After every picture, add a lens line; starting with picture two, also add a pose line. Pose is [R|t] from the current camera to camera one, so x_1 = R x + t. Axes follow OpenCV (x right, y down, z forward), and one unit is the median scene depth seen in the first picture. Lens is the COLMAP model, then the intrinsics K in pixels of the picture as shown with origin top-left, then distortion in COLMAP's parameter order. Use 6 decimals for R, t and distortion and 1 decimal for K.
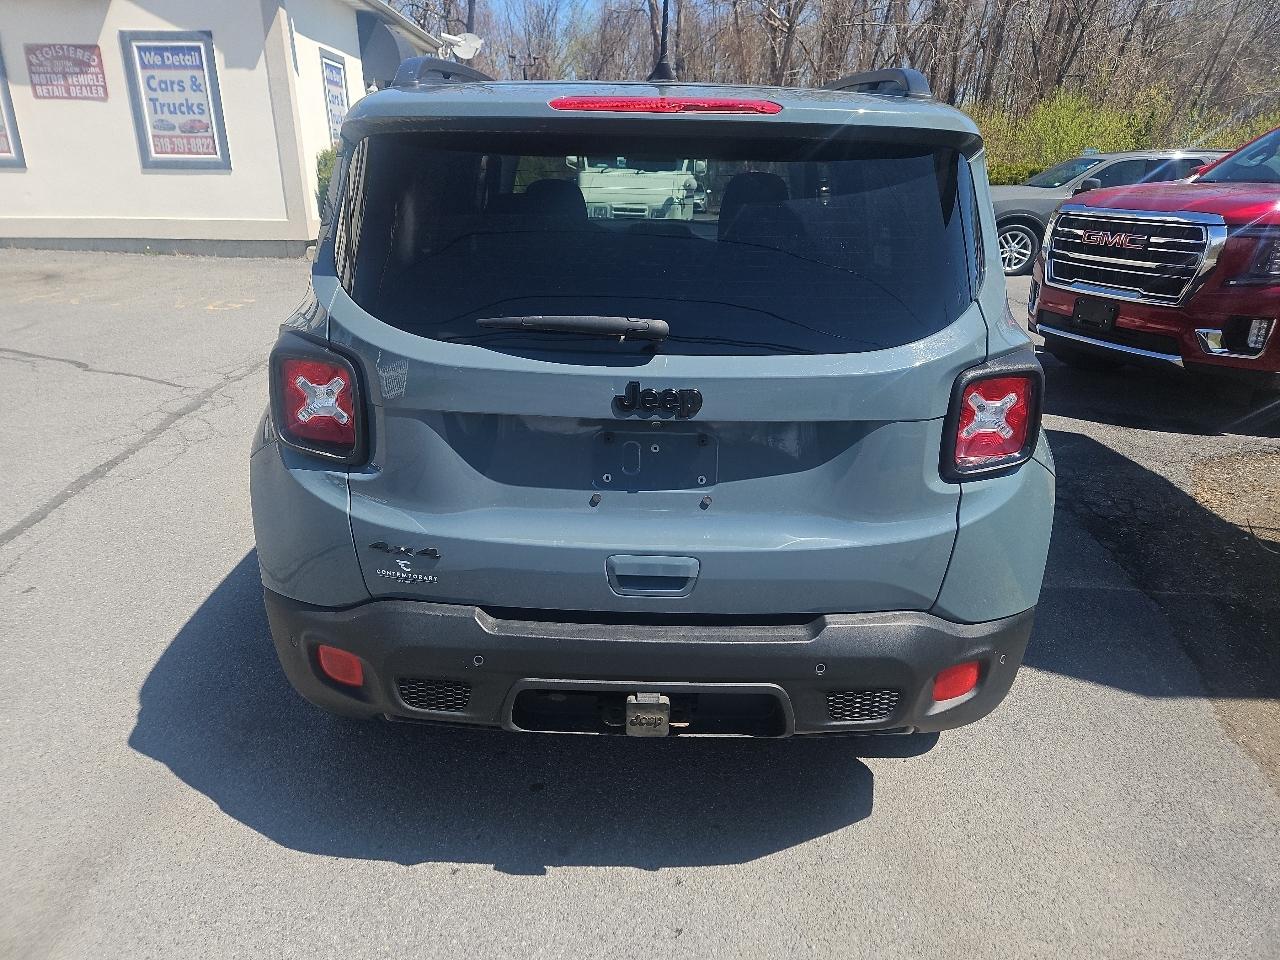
lens RADIAL K [[858.5, 0, 640.6], [0, 858.5, 483.5], [0, 0, 1]] dist [0.071046, -0.055670]
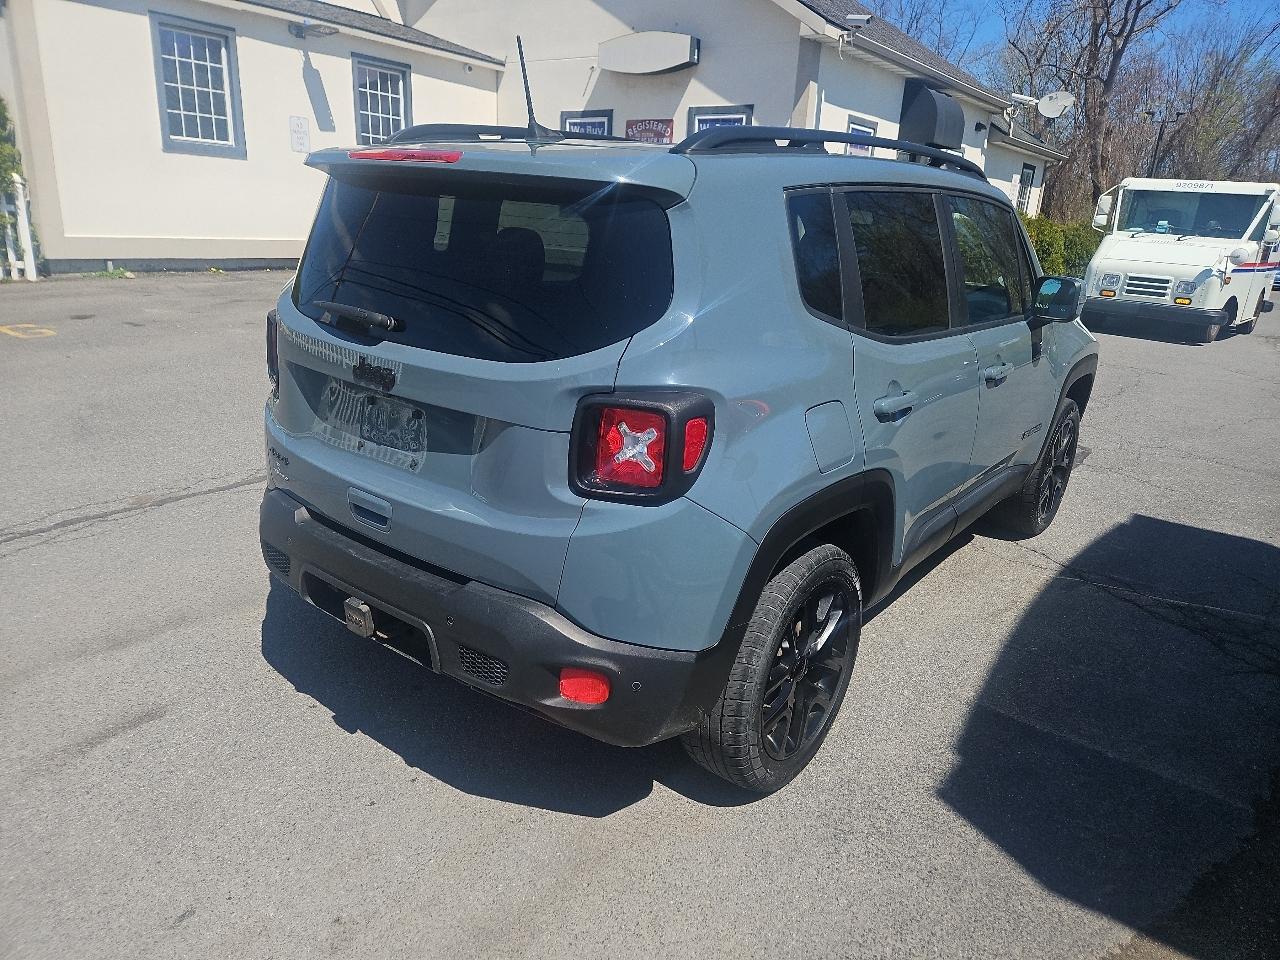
lens RADIAL K [[858.5, 0, 640.6], [0, 858.5, 483.5], [0, 0, 1]] dist [0.071046, -0.055670]
pose [[0.790743, 0.217253, -0.572299, 0.815277], [-0.251130, 0.967739, 0.020382, -0.045750], [0.558265, 0.127604, 0.819791, 0.113727]]
